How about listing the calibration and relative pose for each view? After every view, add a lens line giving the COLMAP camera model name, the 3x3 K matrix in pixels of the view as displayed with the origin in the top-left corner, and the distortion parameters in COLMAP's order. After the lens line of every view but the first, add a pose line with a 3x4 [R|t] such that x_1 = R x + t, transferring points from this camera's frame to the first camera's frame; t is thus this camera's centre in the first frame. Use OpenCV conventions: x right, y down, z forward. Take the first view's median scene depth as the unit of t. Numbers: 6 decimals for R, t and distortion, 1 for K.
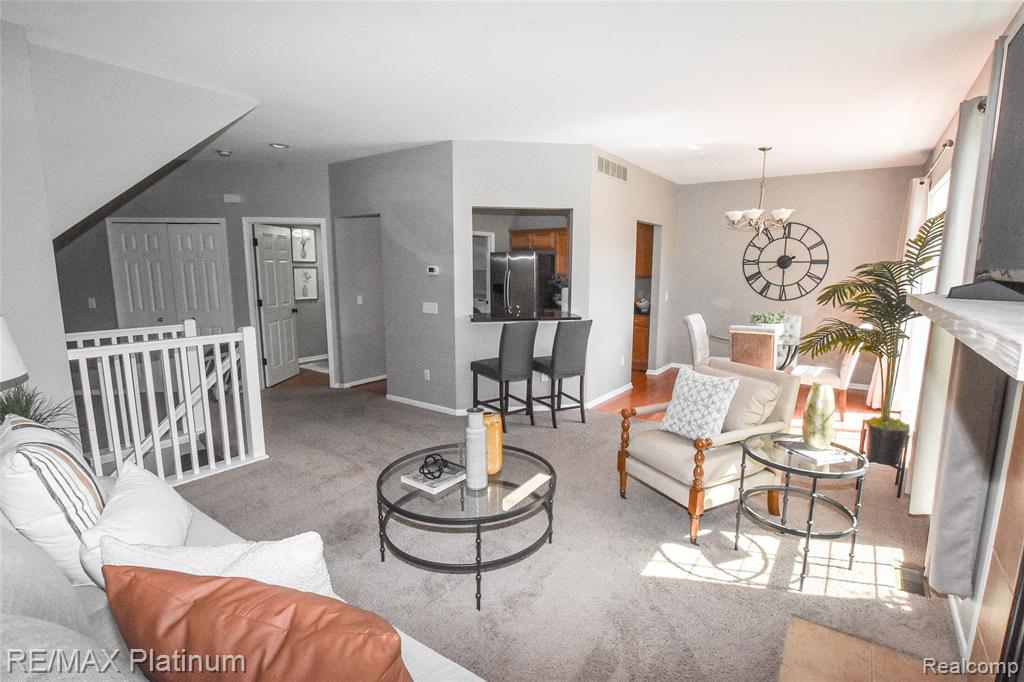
lens RADIAL K [[473.1, 0, 519.5], [0, 473.1, 338.6], [0, 0, 1]] dist [-0.028889, 0.000390]
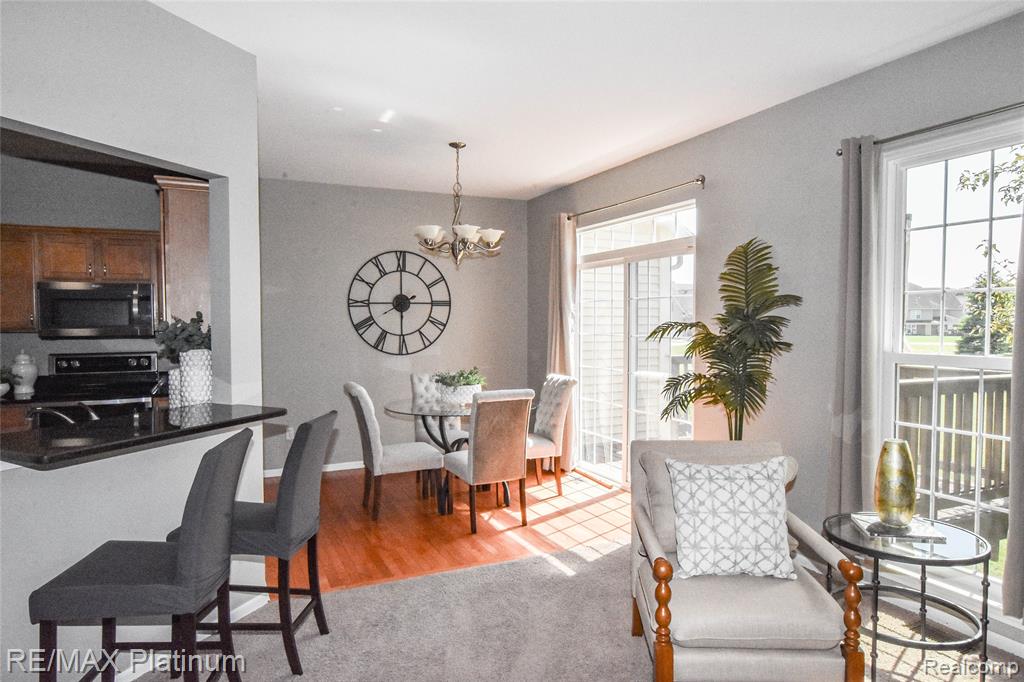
lens RADIAL K [[633.7, 0, 515.8], [0, 633.7, 344.4], [0, 0, 1]] dist [0.005211, 0.003218]
pose [[0.503426, -0.039782, 0.863122, -0.214902], [0.134139, 0.990427, -0.032588, -0.041911], [-0.853562, 0.132184, 0.503943, 0.348480]]
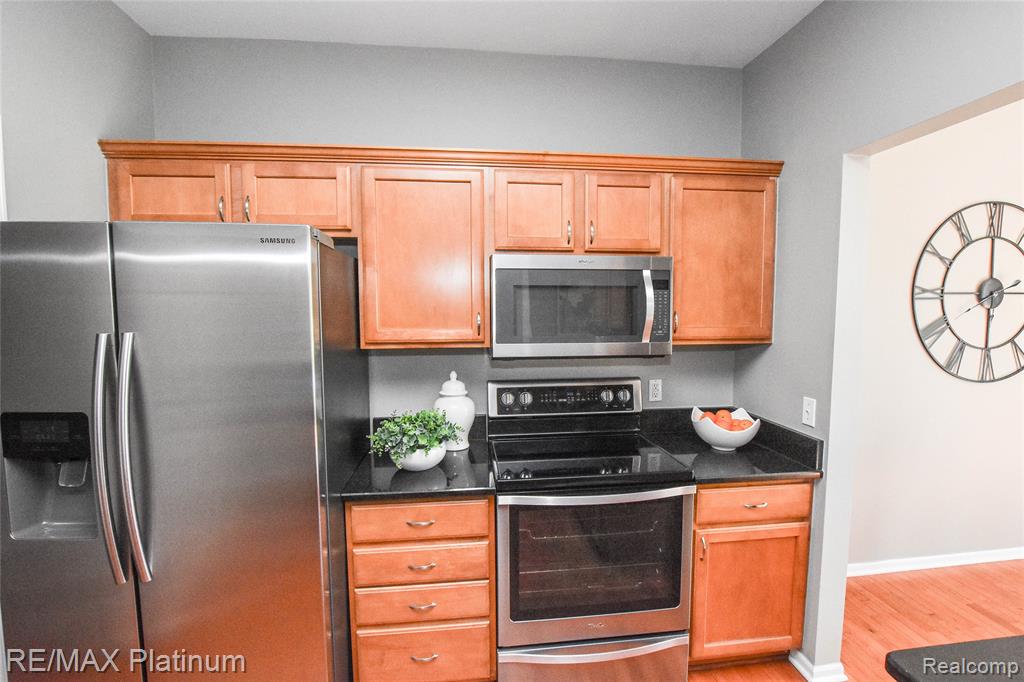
lens RADIAL K [[473.1, 0, 518.7], [0, 473.1, 336.6], [0, 0, 1]] dist [-0.028889, 0.000390]
pose [[0.740916, -0.050223, 0.669717, -0.036930], [0.103440, 0.993835, -0.039908, -0.152764], [-0.663584, 0.098844, 0.741544, 0.983906]]
